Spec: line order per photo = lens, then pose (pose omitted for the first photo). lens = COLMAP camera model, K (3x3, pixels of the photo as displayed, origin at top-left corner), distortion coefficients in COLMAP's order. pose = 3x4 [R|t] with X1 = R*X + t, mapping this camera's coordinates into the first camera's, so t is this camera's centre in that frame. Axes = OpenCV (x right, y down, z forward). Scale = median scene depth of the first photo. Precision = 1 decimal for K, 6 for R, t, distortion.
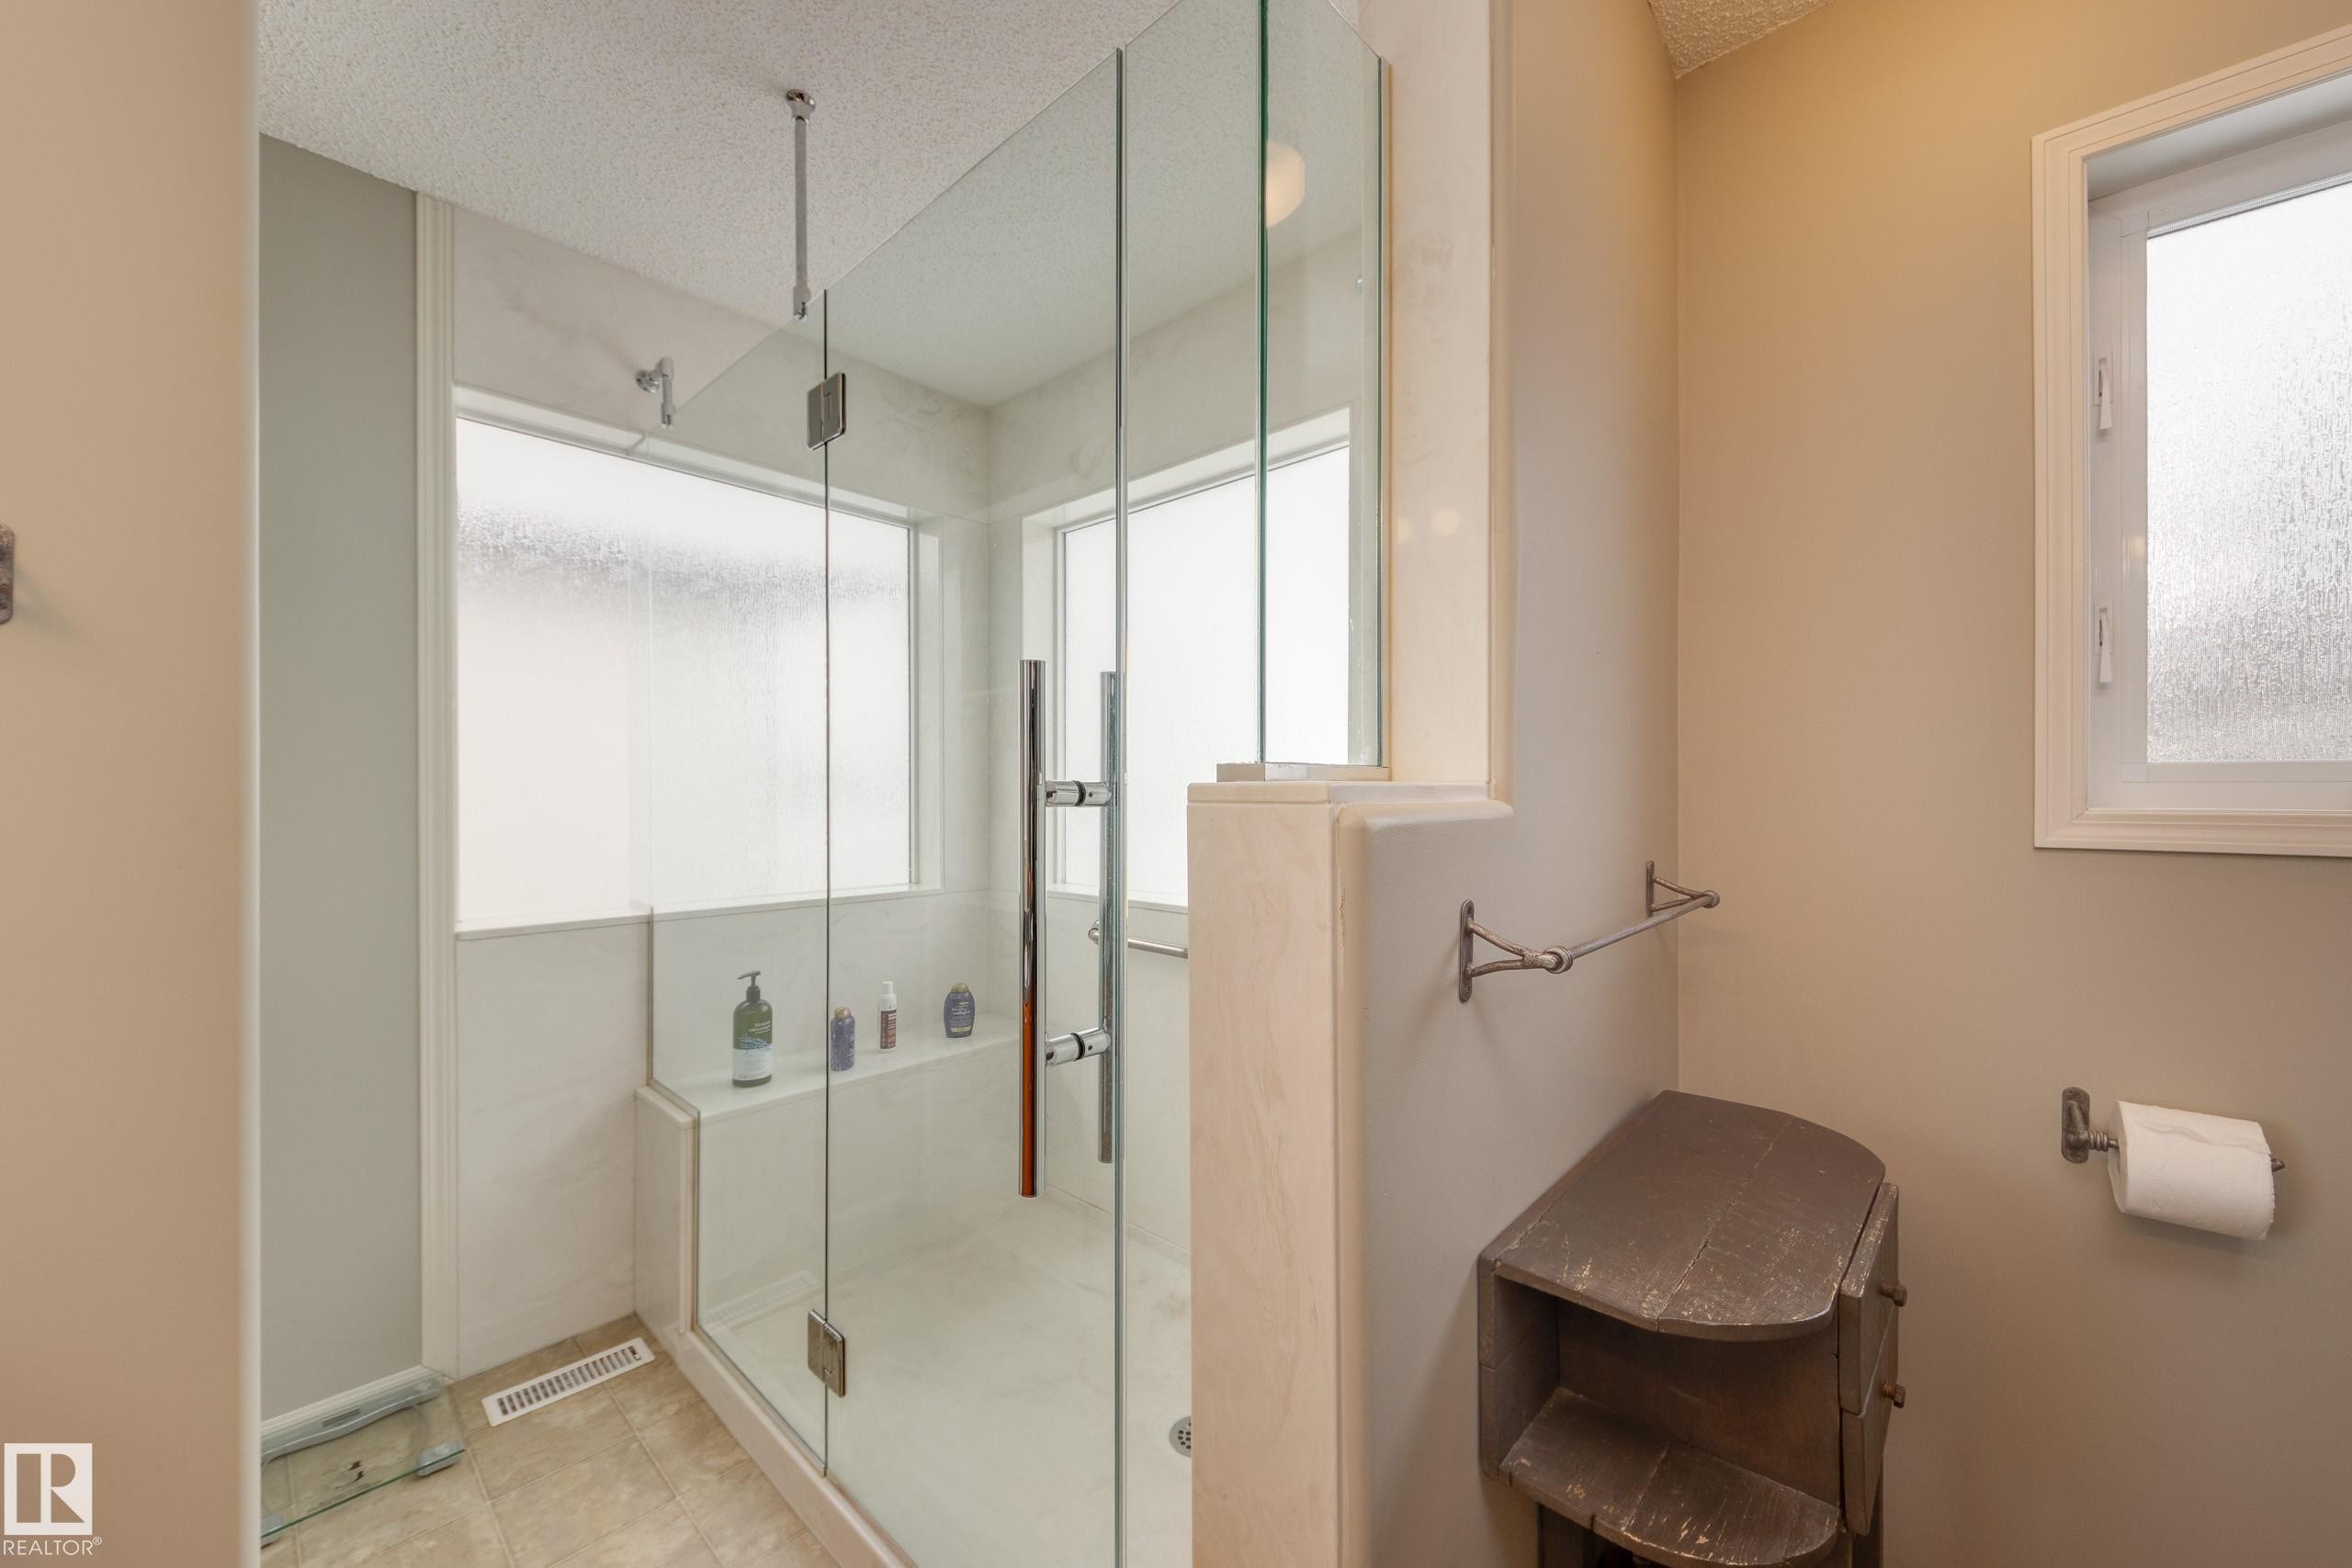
lens RADIAL K [[896.1, 0, 1175.0], [0, 896.1, 793.3], [0, 0, 1]] dist [0.002003, 0.000424]
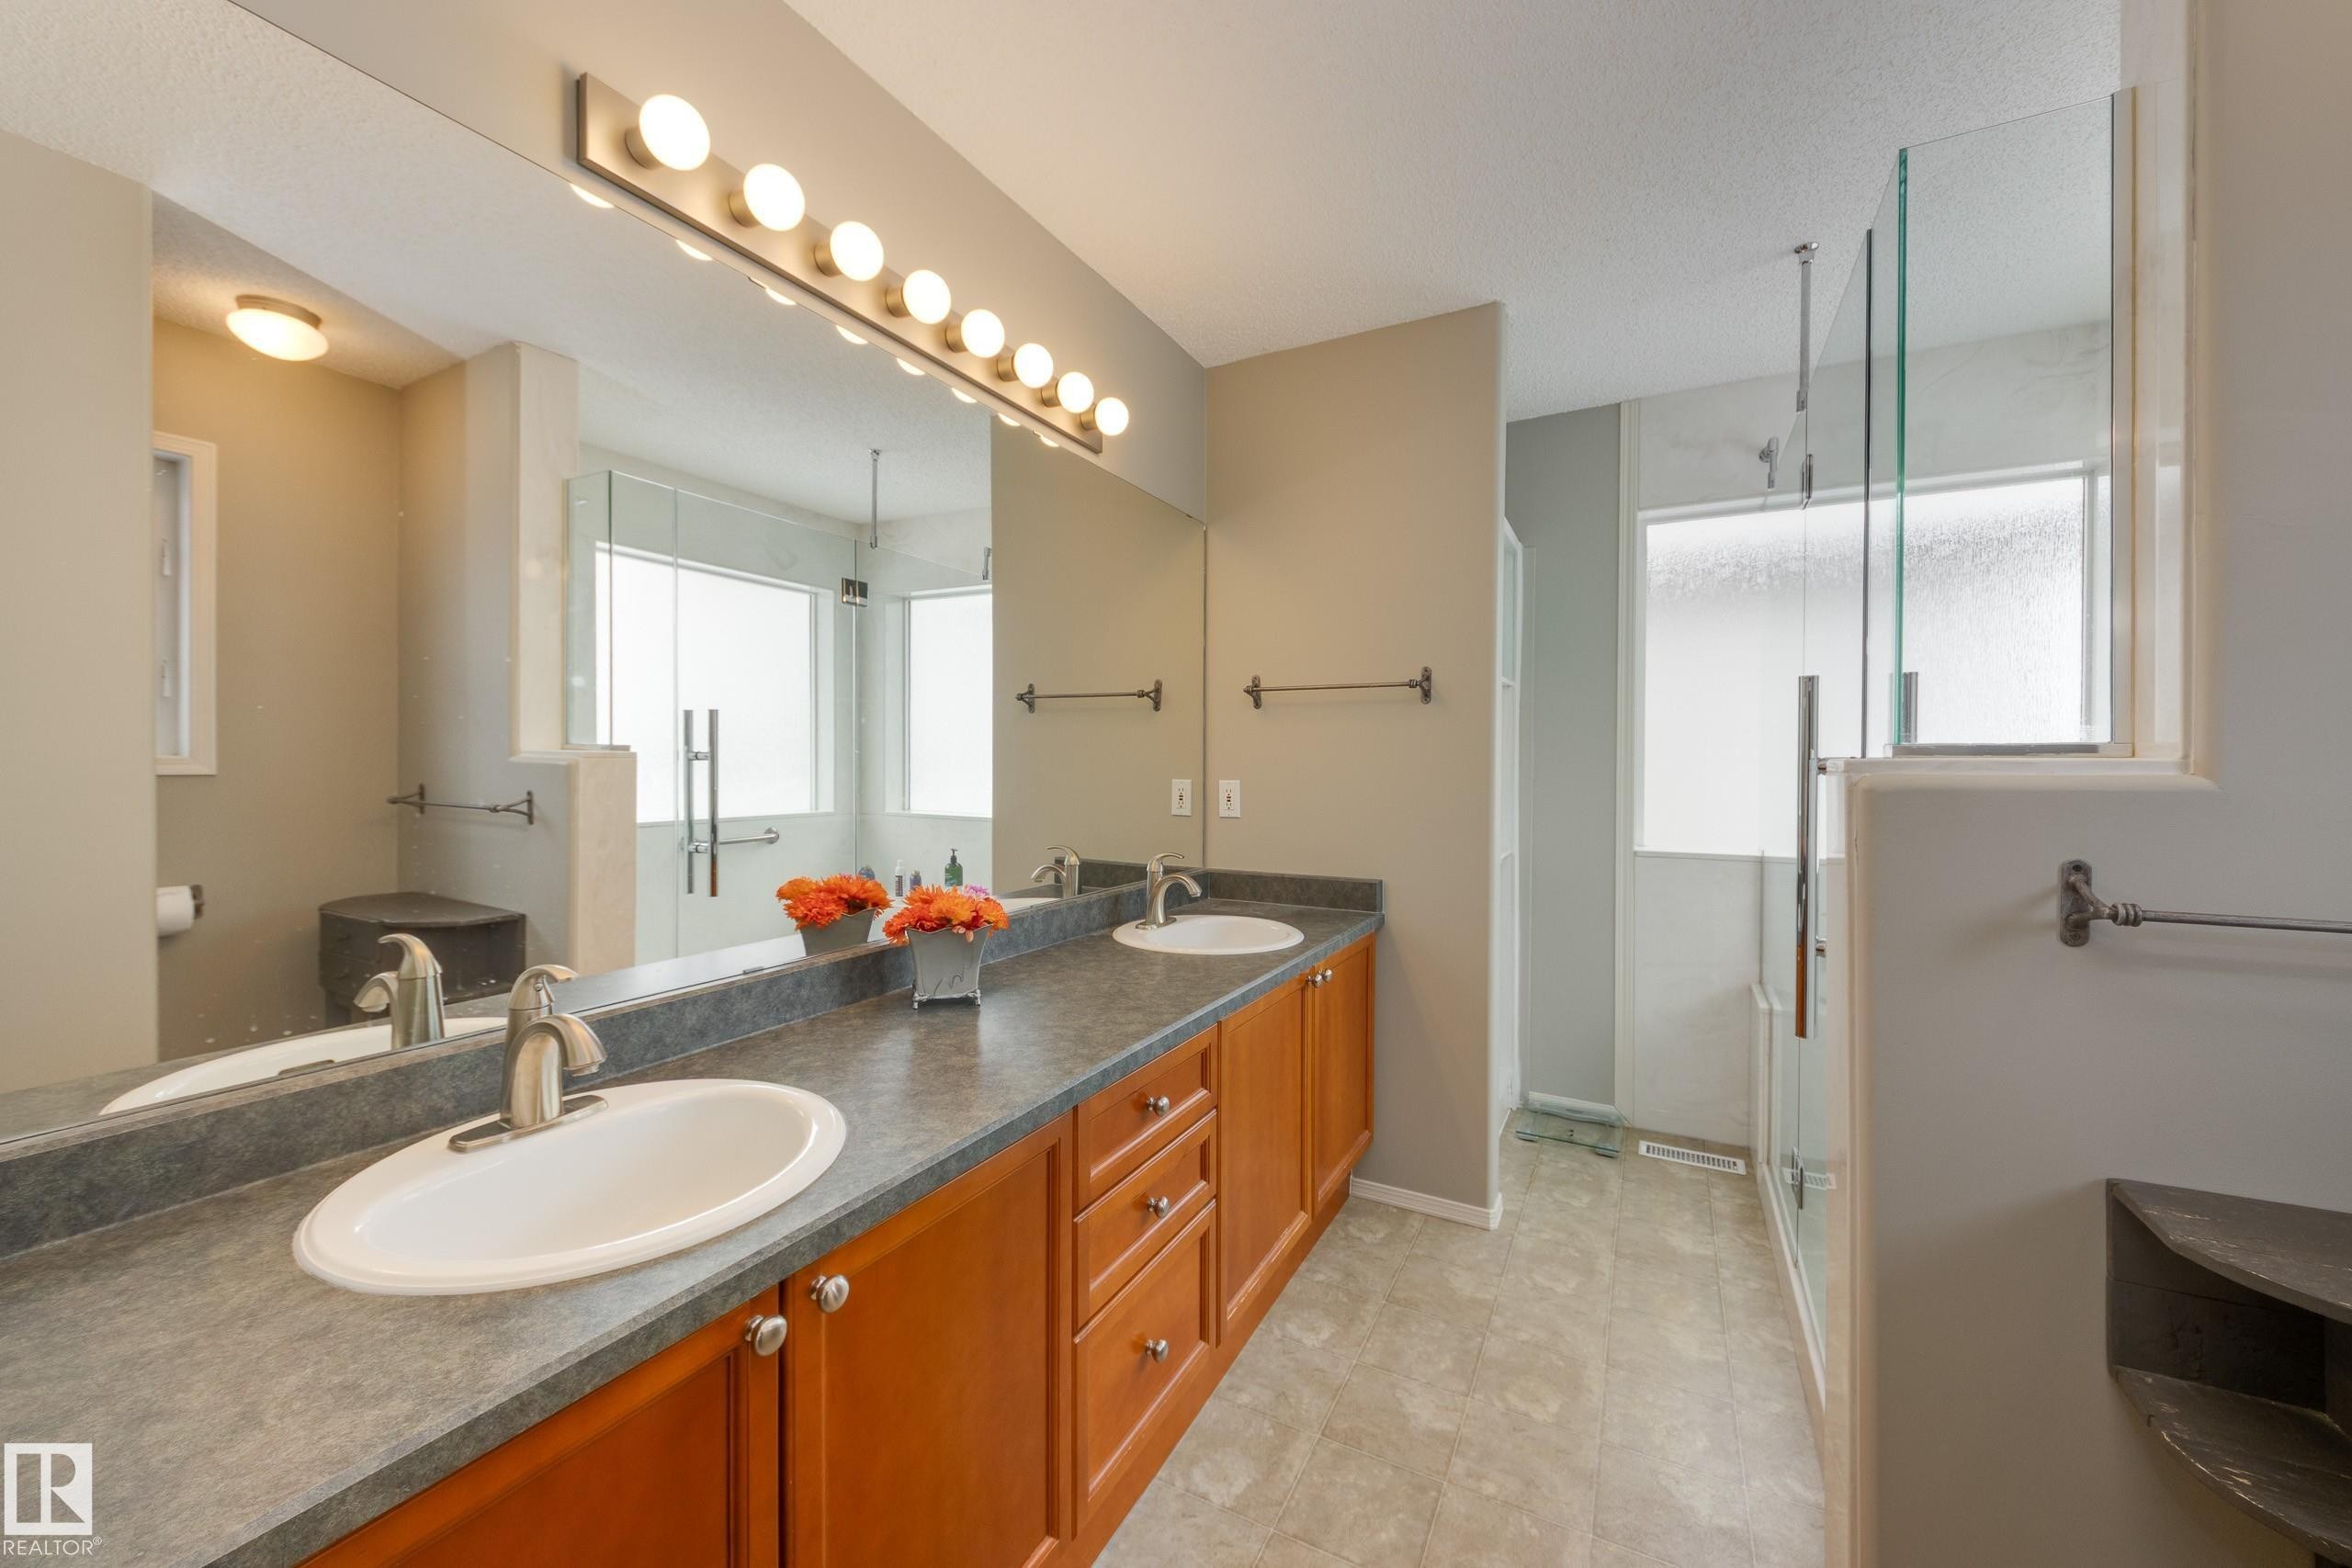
lens RADIAL K [[896.1, 0, 1174.5], [0, 896.1, 770.5], [0, 0, 1]] dist [0.002003, 0.000424]
pose [[0.250200, 0.010015, -0.968142, 0.584776], [-0.005378, 0.999945, 0.008954, -0.000469], [0.968179, 0.002967, 0.250240, -0.219542]]
